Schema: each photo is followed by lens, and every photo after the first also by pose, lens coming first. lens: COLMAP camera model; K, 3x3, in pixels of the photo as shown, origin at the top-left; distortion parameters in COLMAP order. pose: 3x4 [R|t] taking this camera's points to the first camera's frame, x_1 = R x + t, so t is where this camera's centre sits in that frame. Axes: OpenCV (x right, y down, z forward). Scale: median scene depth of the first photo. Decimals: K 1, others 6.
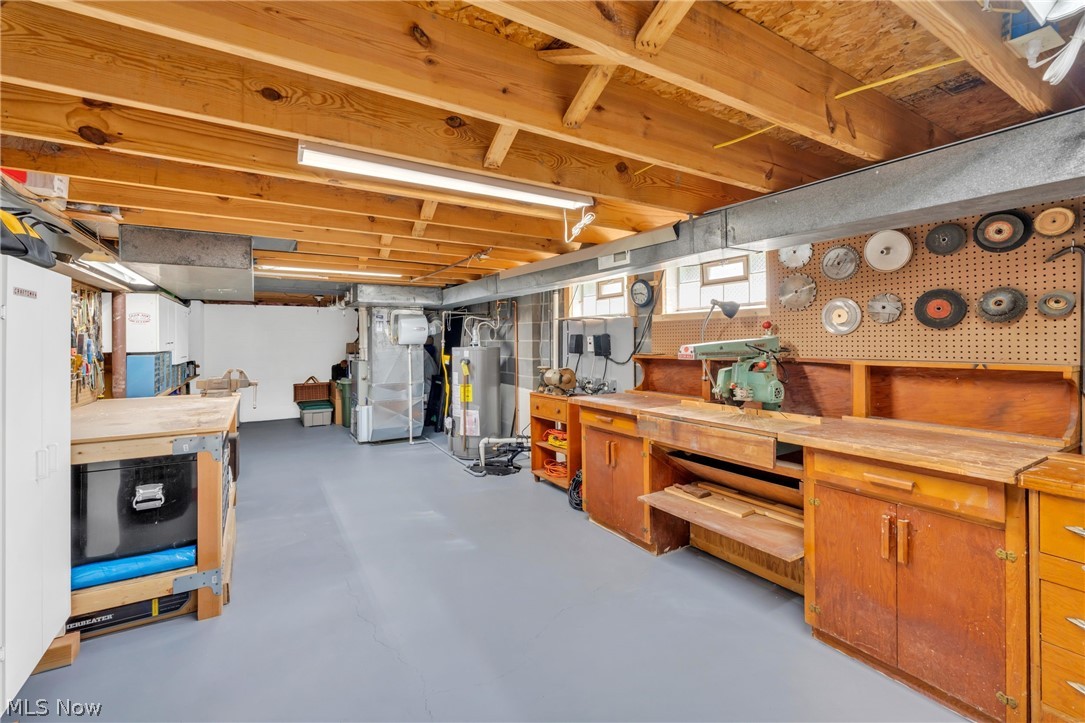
lens RADIAL K [[462.9, 0, 539.4], [0, 462.9, 345.0], [0, 0, 1]] dist [0.001398, 0.000133]
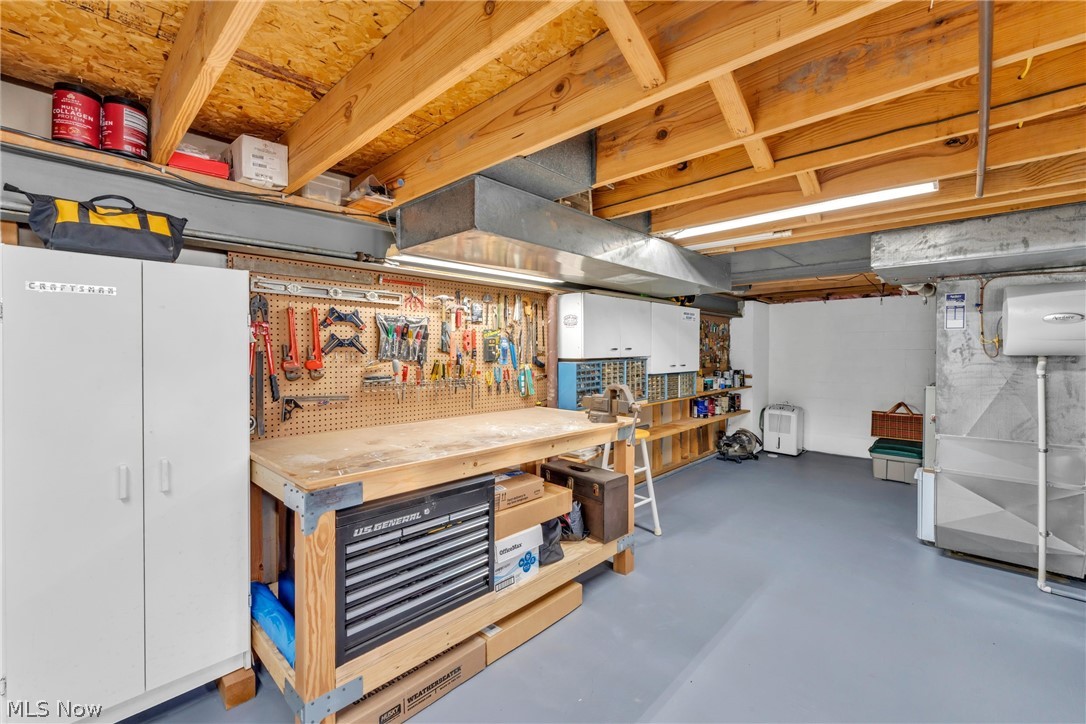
lens RADIAL K [[448.4, 0, 553.0], [0, 448.4, 352.3], [0, 0, 1]] dist [-0.000304, 0.000155]
pose [[0.271625, 0.008494, -0.962366, -0.007930], [-0.012736, 0.999905, 0.005231, -0.000696], [0.962319, 0.010836, 0.271708, 0.469792]]
